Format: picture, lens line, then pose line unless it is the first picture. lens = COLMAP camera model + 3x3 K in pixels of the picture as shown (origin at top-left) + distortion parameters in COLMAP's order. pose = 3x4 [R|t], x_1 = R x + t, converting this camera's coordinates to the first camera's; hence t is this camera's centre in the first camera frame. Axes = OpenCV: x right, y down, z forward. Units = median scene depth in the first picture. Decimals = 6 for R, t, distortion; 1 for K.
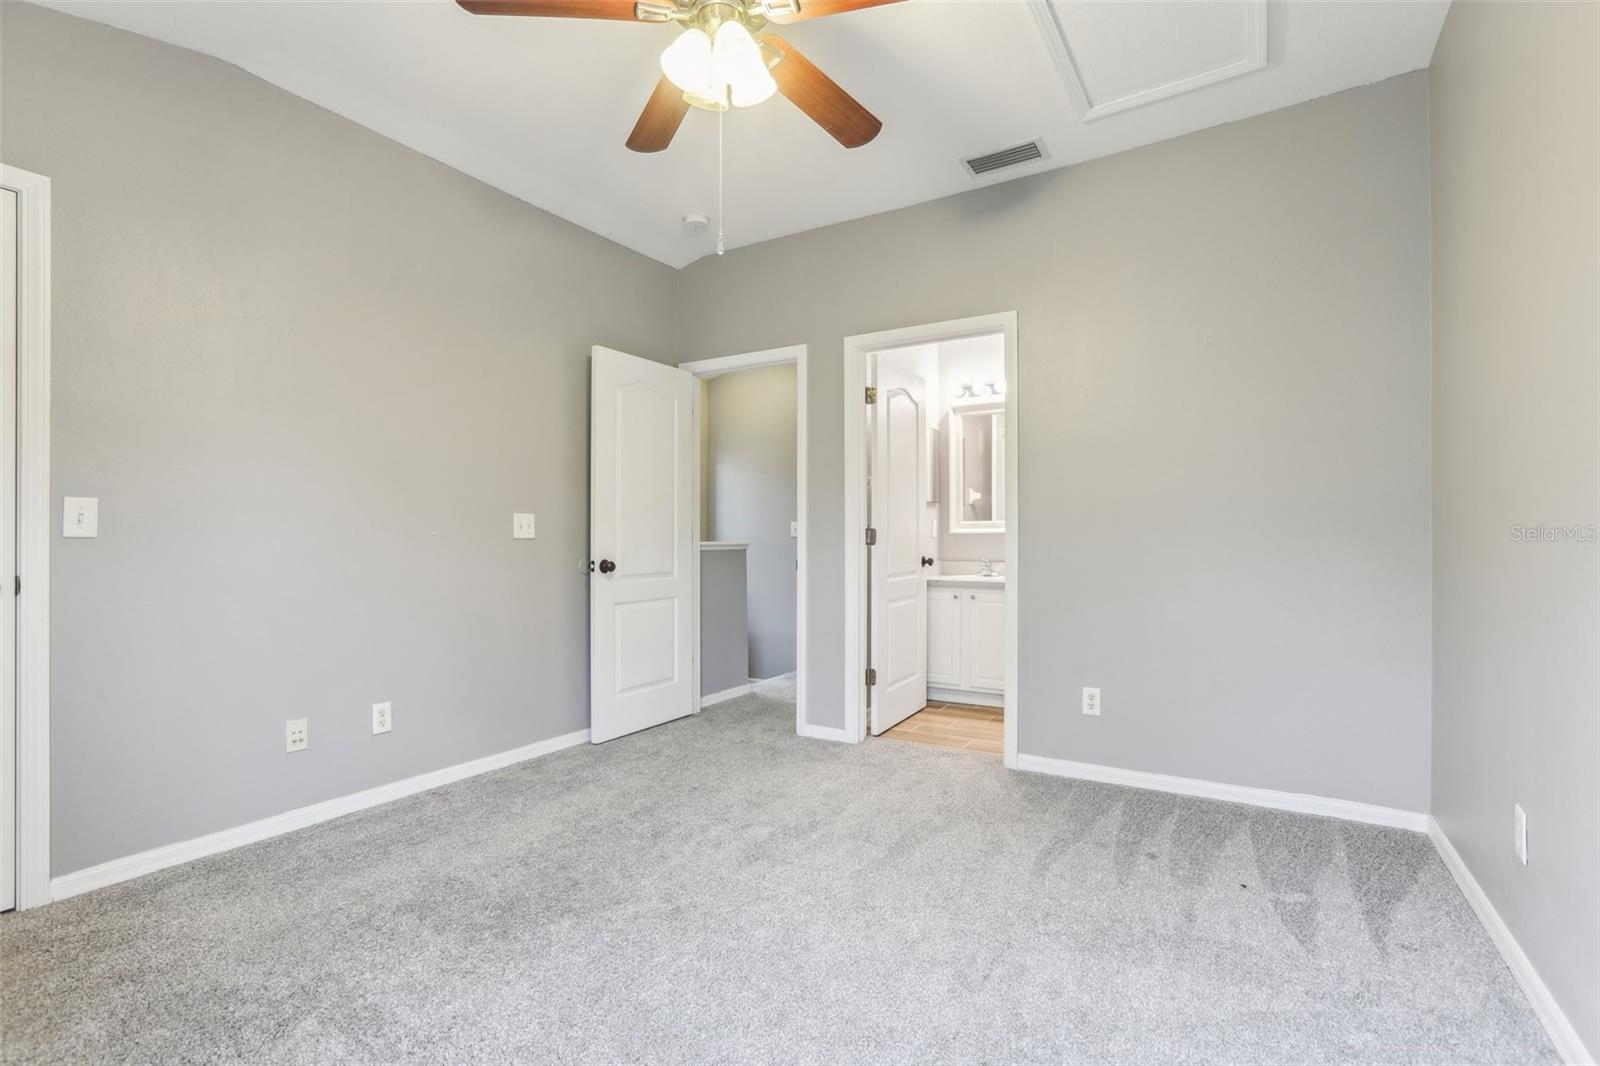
lens RADIAL K [[732.3, 0, 798.3], [0, 732.3, 536.0], [0, 0, 1]] dist [-0.047748, 0.025704]
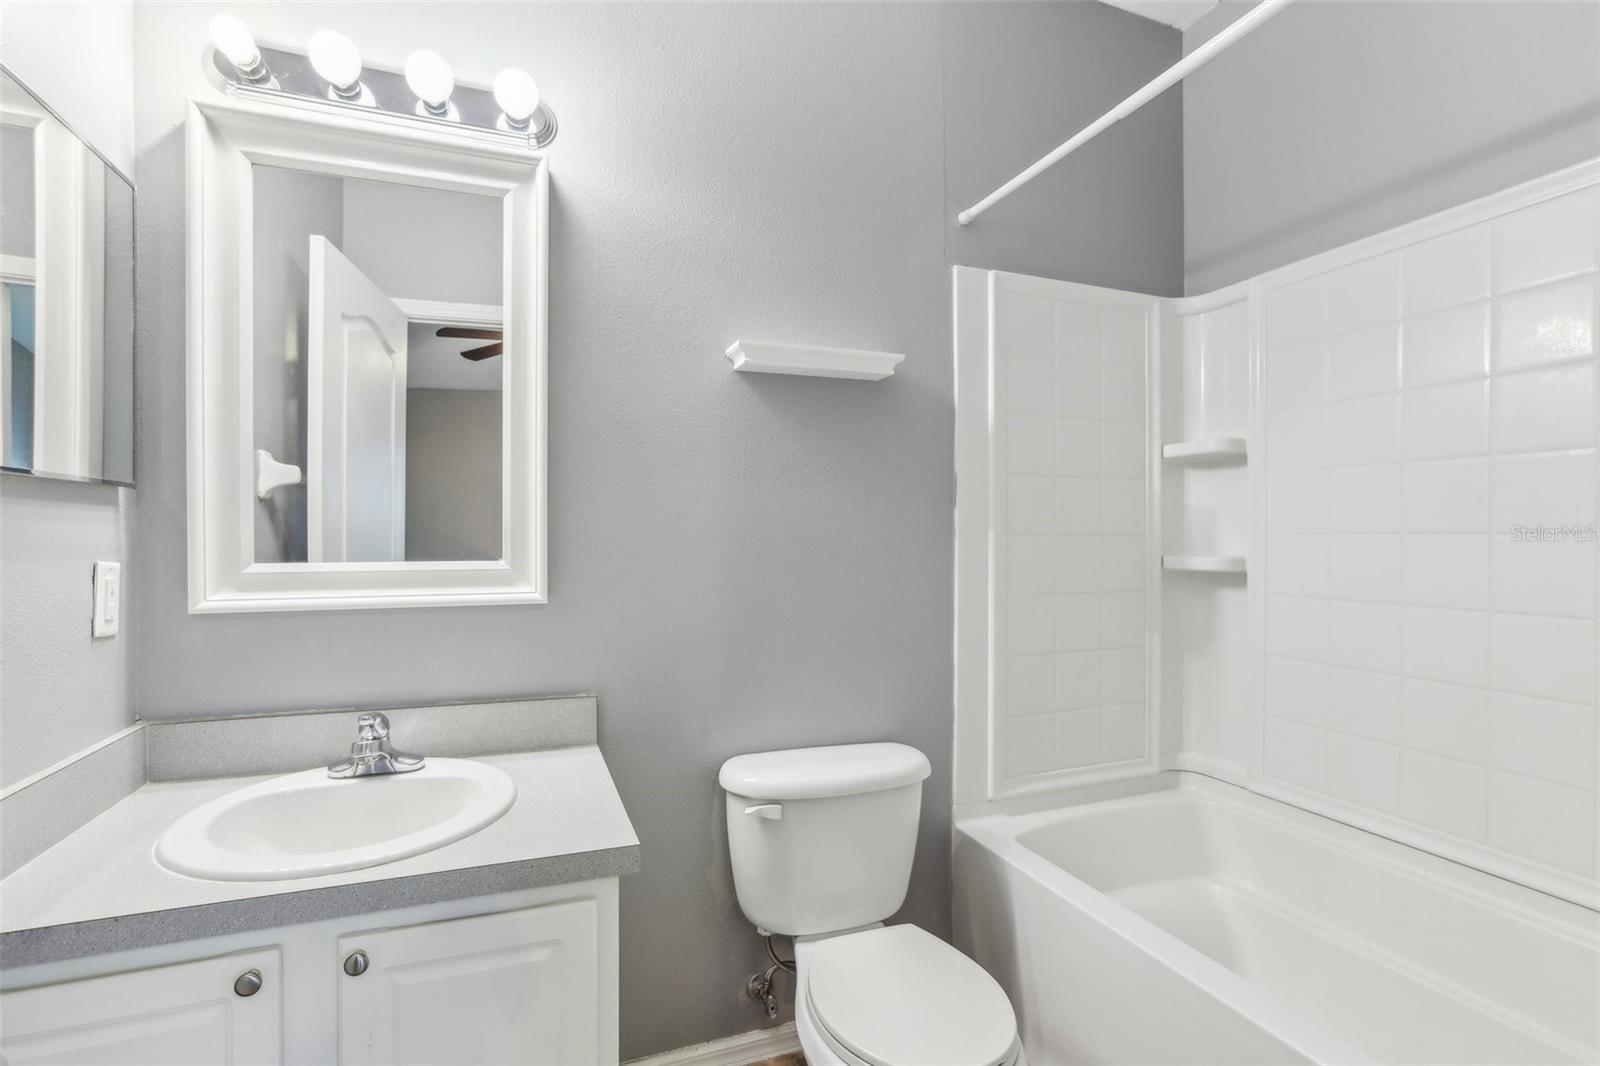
lens RADIAL K [[732.3, 0, 798.3], [0, 732.3, 536.0], [0, 0, 1]] dist [-0.047748, 0.025704]
pose [[0.591396, -0.000060, 0.806382, 0.132484], [-0.003660, 0.999989, 0.002758, -0.031194], [-0.806373, -0.004583, 0.591389, 0.685257]]
